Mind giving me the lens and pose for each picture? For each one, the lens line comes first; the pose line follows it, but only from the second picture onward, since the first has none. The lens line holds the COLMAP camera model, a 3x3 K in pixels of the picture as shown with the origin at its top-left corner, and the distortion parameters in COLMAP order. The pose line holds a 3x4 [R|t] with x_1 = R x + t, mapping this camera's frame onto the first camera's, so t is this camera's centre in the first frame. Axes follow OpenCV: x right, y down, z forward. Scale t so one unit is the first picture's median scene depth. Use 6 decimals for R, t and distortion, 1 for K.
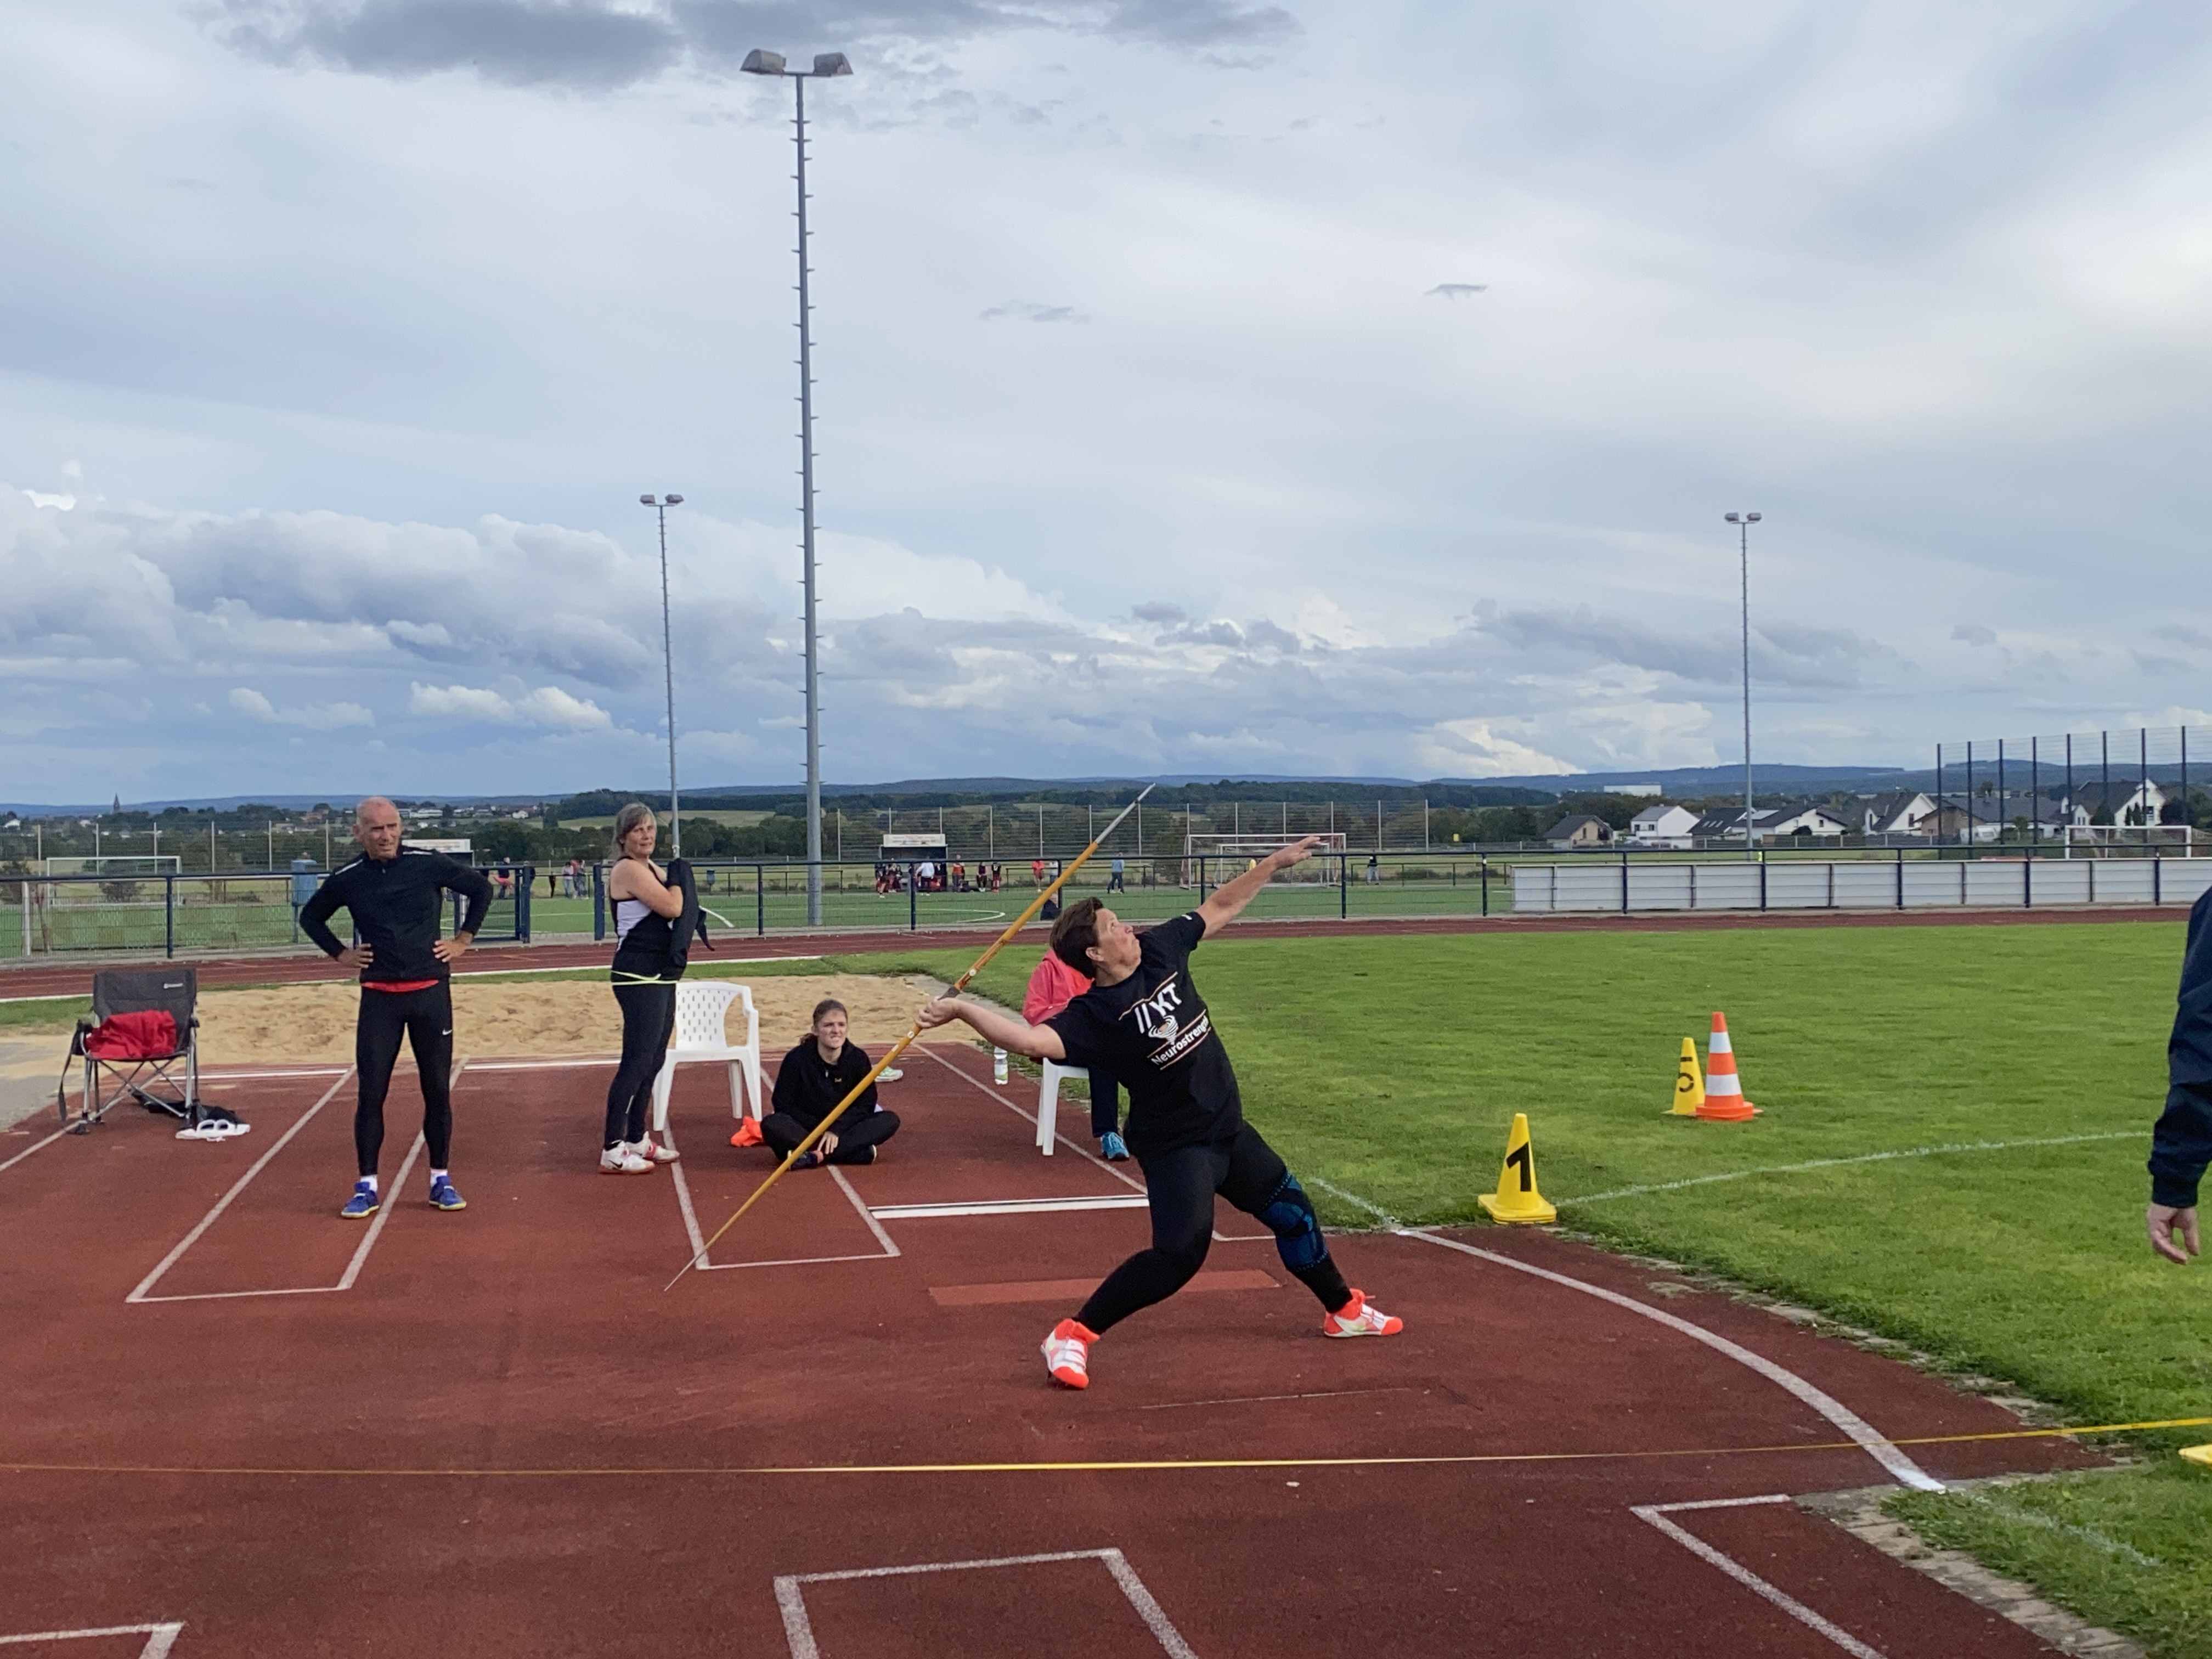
lens RADIAL K [[2575.0, 0, 1132.6], [0, 2575.0, 794.6], [0, 0, 1]] dist [0.172381, -0.505354]
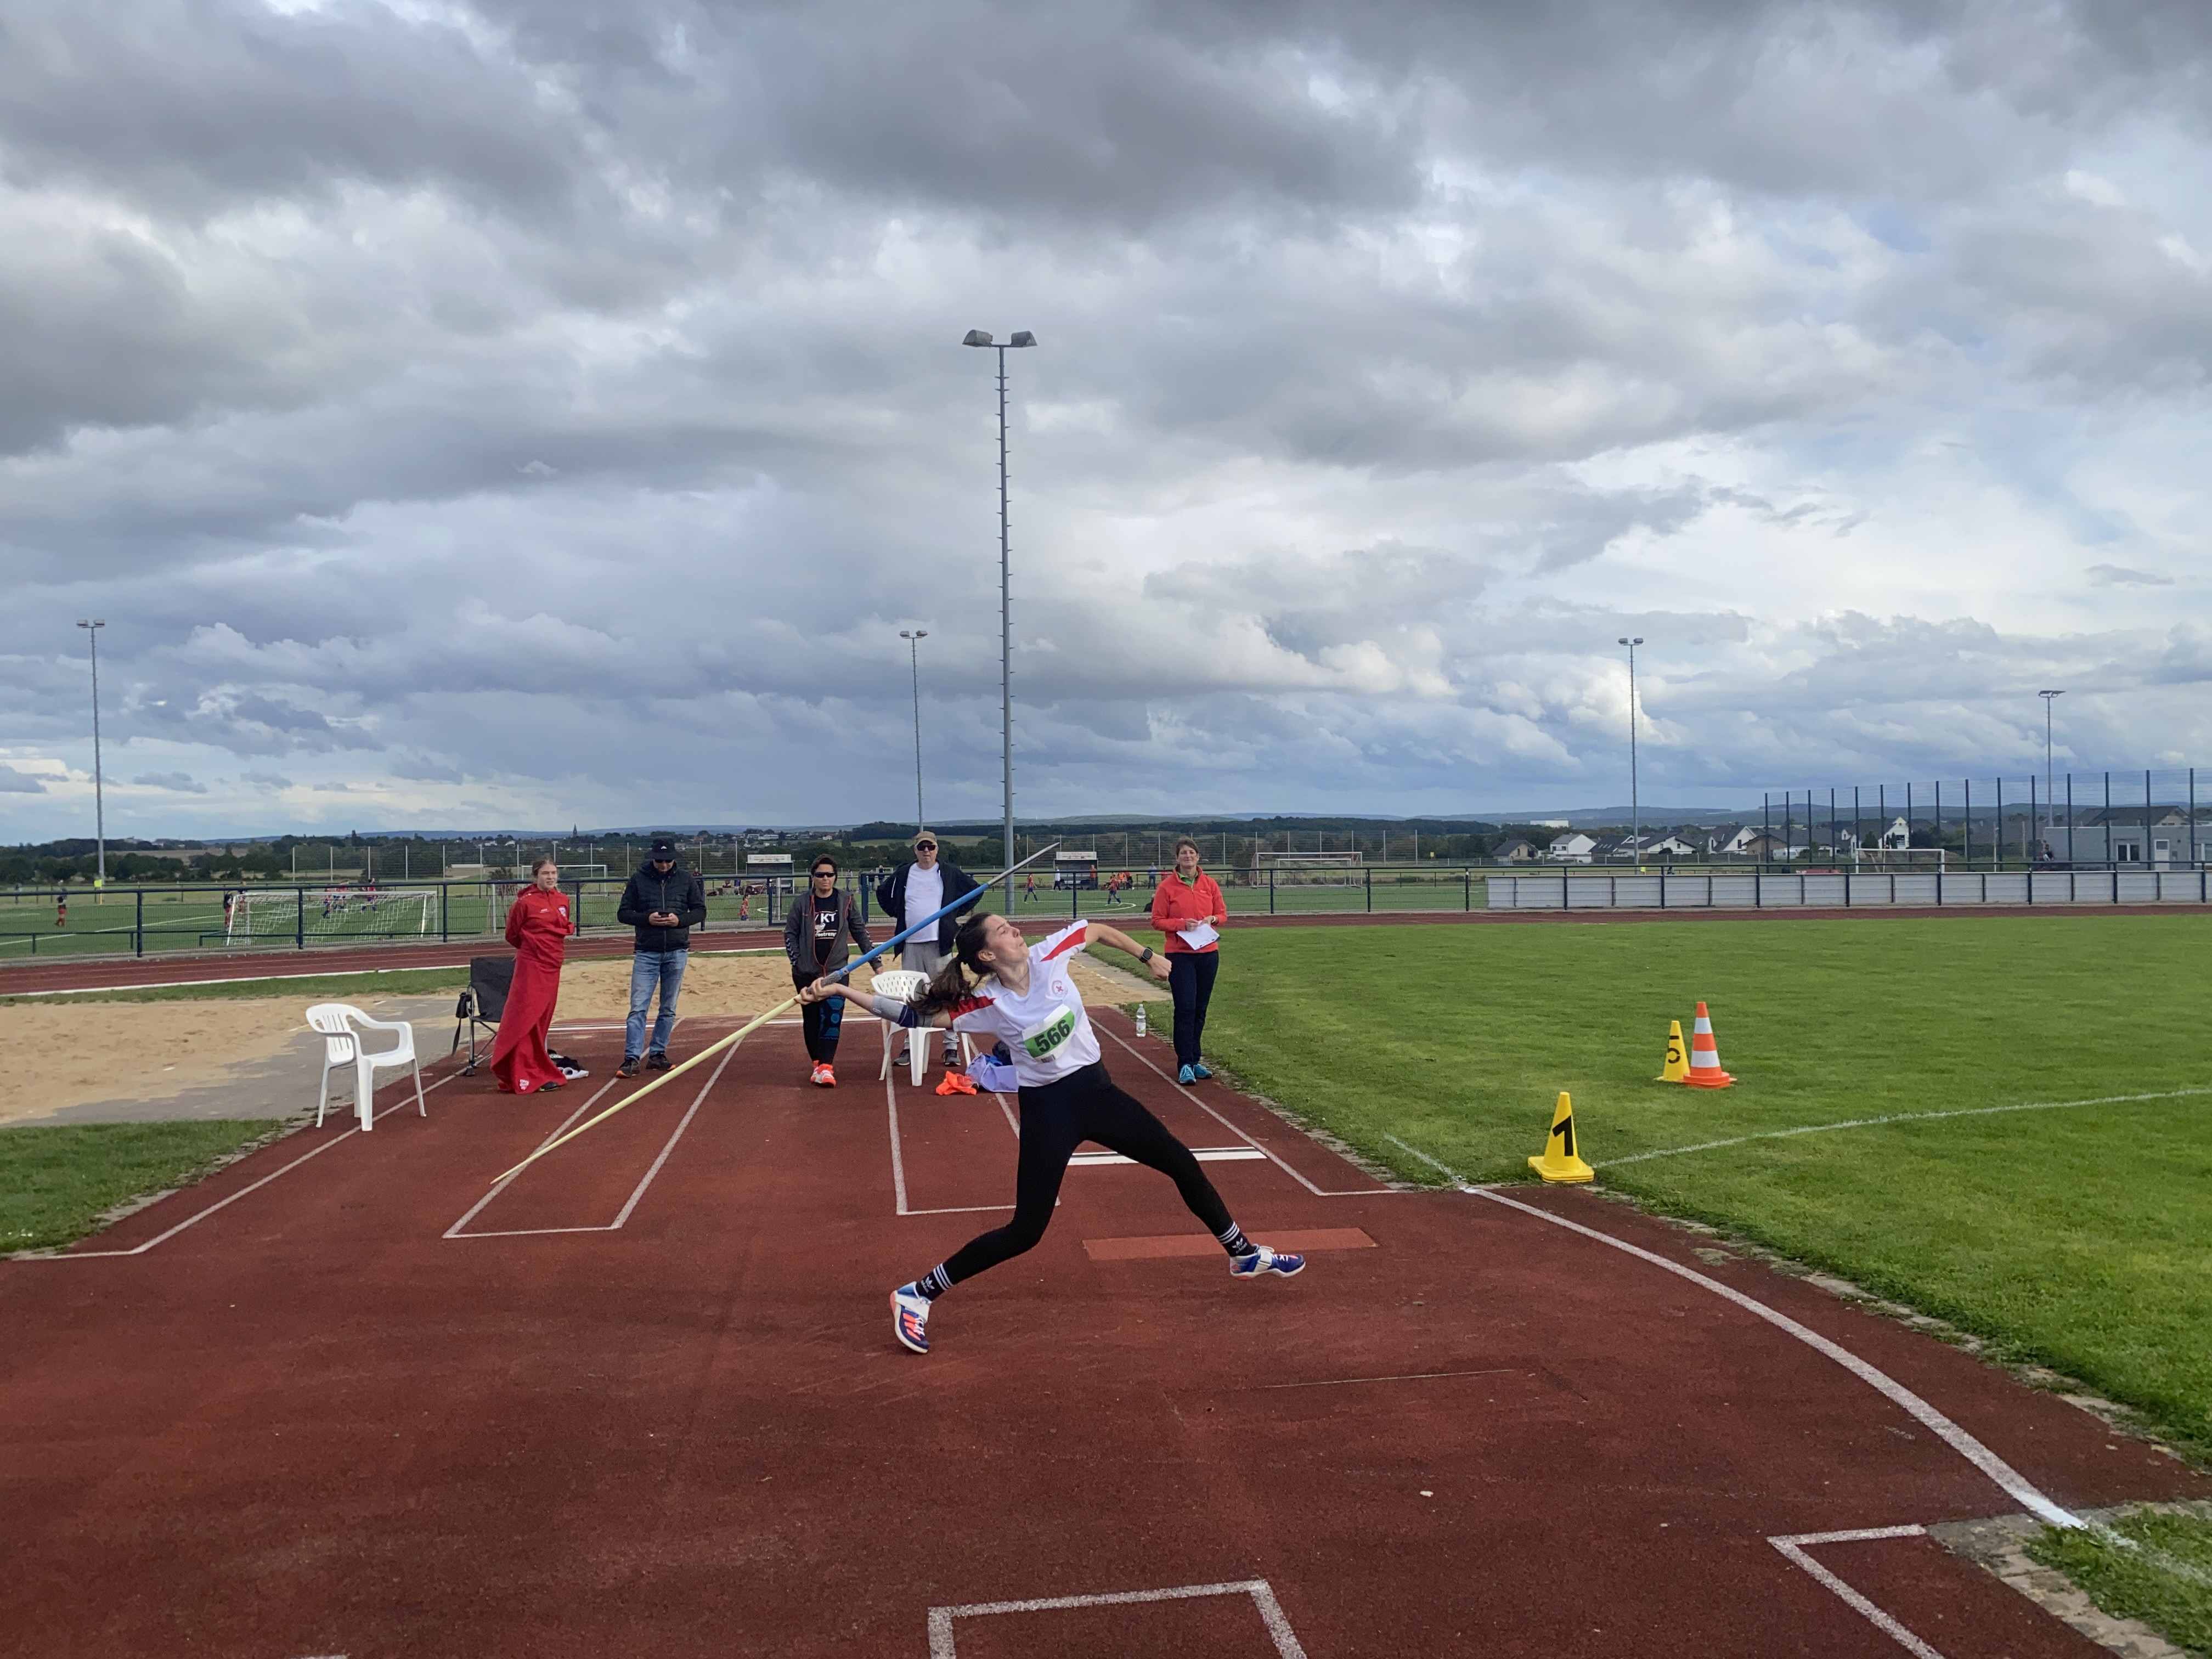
lens RADIAL K [[1675.1, 0, 1106.0], [0, 1675.1, 829.5], [0, 0, 1]] dist [0.008666, 0.006738]
pose [[0.997762, 0.001916, -0.066839, -0.011527], [-0.001768, 0.999996, 0.002280, -0.002251], [0.066843, -0.002157, 0.997761, 0.159358]]
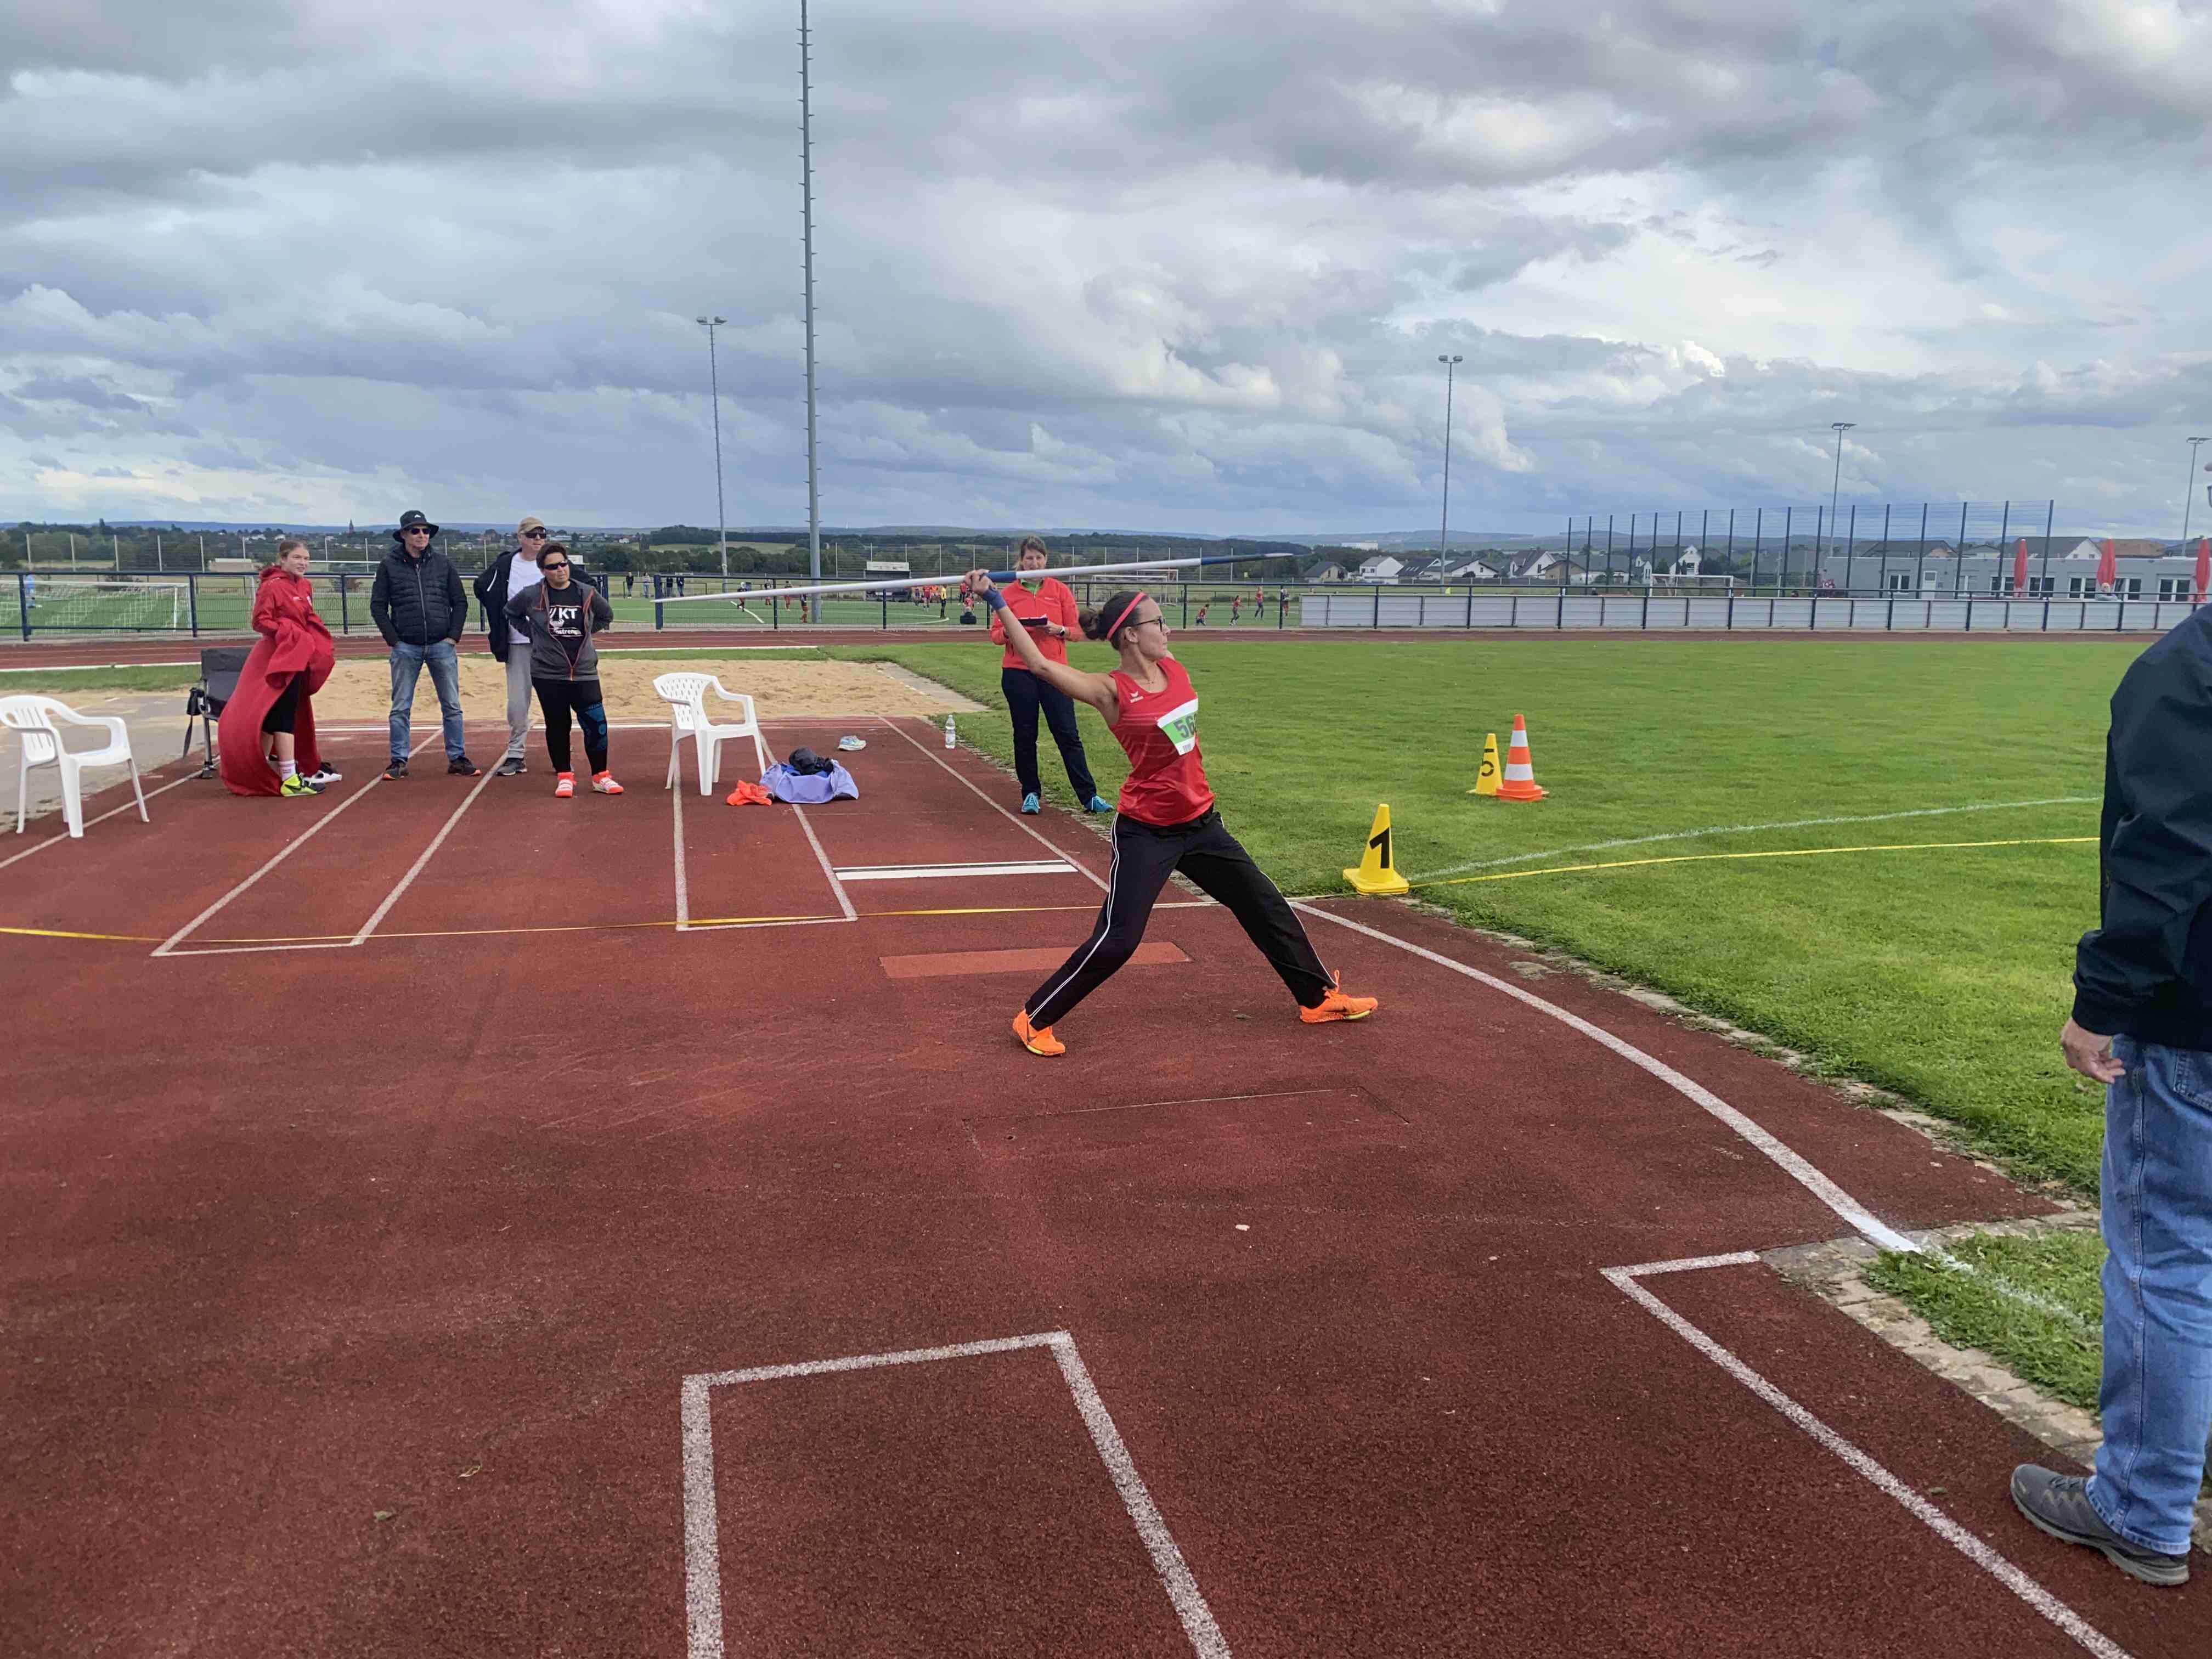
lens RADIAL K [[1651.5, 0, 1106.0], [0, 1651.5, 829.5], [0, 0, 1]] dist [0.115331, -0.231493]
pose [[0.998733, 0.018300, 0.046886, -0.010727], [-0.026044, 0.985047, 0.170308, 0.006988], [-0.043068, -0.171313, 0.984275, 0.209811]]
